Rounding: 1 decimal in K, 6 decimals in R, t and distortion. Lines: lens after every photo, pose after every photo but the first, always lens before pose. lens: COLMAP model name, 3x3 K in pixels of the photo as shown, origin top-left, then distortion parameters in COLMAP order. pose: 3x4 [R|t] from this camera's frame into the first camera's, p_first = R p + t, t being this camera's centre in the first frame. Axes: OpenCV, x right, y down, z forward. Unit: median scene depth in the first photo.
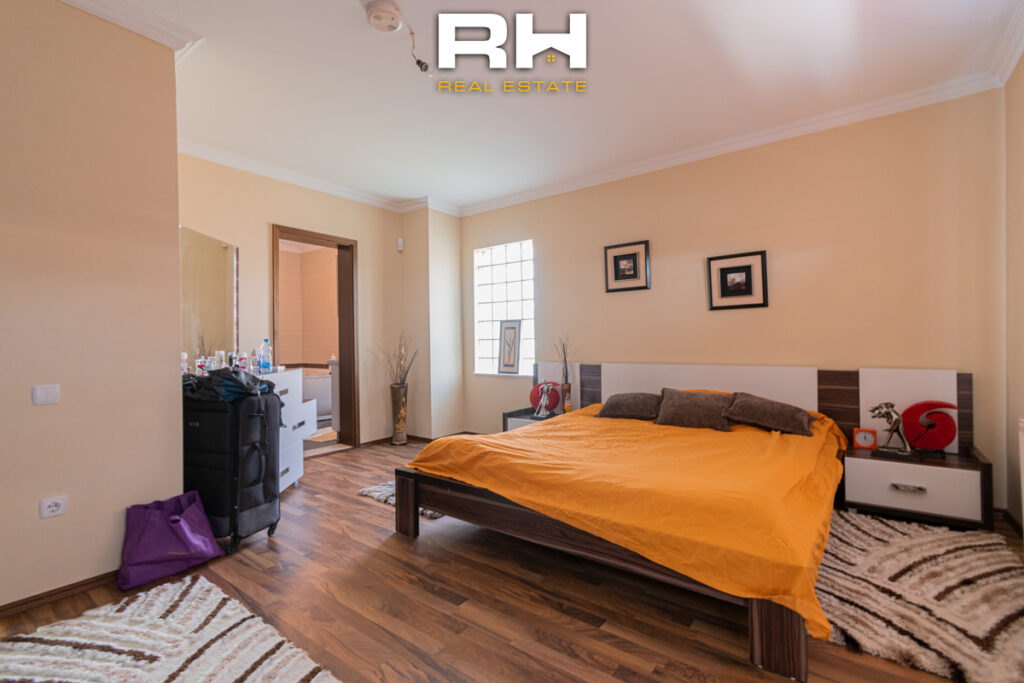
lens RADIAL K [[465.2, 0, 501.9], [0, 465.2, 339.3], [0, 0, 1]] dist [0.001261, 0.000414]
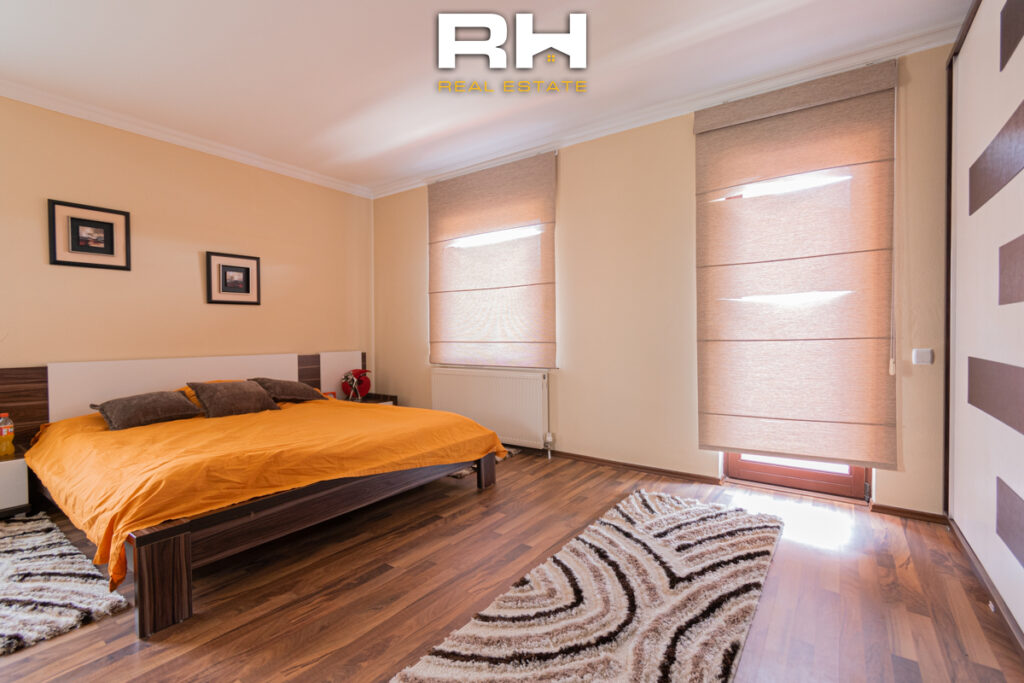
lens RADIAL K [[465.2, 0, 502.1], [0, 465.2, 342.4], [0, 0, 1]] dist [0.001261, 0.000414]
pose [[-0.029994, -0.009299, 0.999507, -0.682434], [-0.005712, 0.999942, 0.009132, 0.012380], [-0.999534, -0.005435, -0.030045, 0.437985]]
